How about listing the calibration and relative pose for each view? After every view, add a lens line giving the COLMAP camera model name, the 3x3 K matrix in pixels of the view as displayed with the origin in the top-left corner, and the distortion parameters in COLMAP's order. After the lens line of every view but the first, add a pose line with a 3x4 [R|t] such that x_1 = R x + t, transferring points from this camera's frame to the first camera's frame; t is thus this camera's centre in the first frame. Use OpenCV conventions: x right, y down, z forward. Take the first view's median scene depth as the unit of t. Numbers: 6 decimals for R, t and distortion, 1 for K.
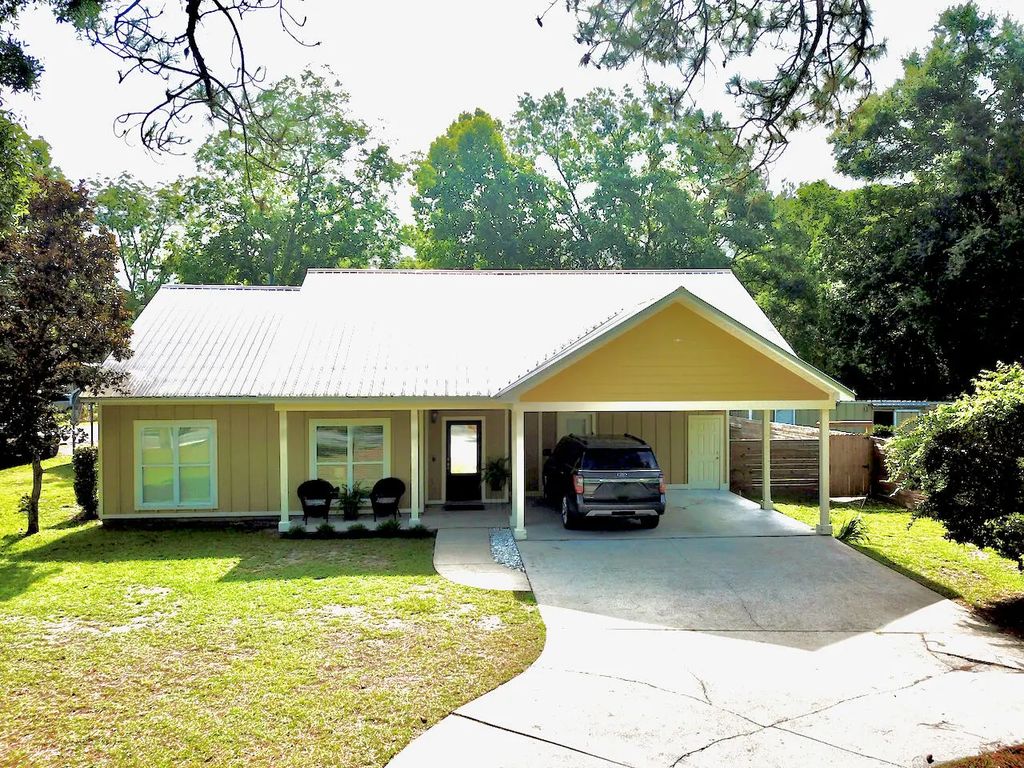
lens RADIAL K [[769.4, 0, 508.5], [0, 769.4, 384.3], [0, 0, 1]] dist [0.011574, 0.007764]
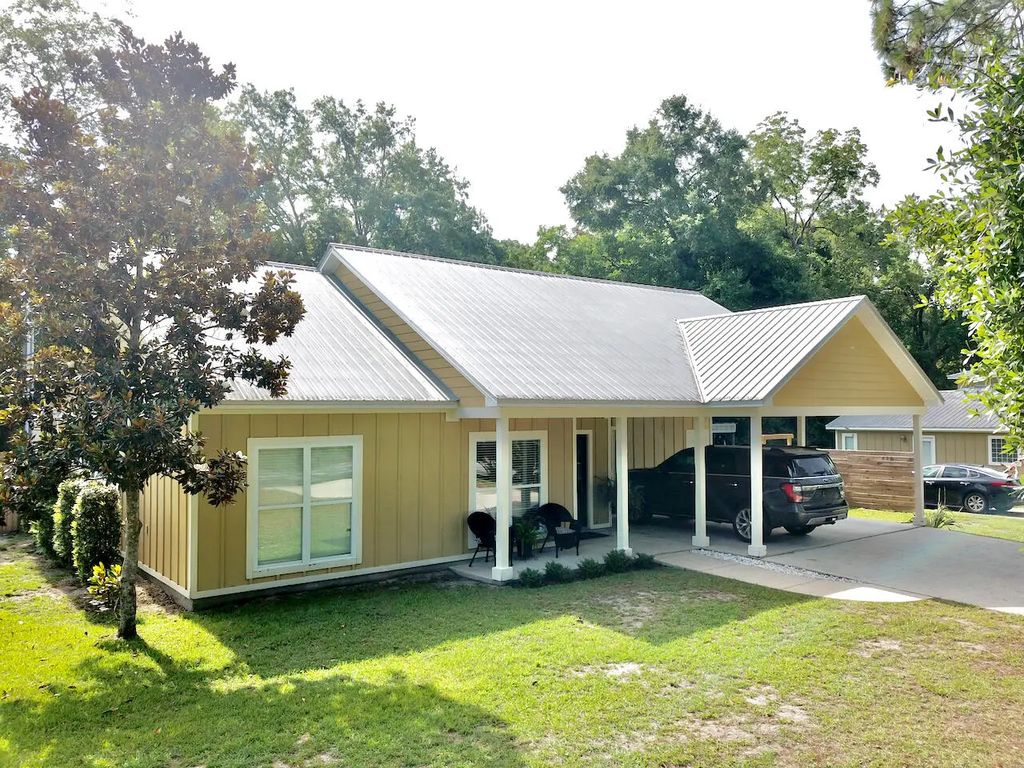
lens RADIAL K [[769.4, 0, 508.5], [0, 769.4, 384.3], [0, 0, 1]] dist [0.011574, 0.007764]
pose [[0.841130, 0.015537, 0.540609, -0.652477], [0.008168, 0.999108, -0.041422, 0.027493], [-0.540771, 0.039257, 0.840254, 0.325197]]
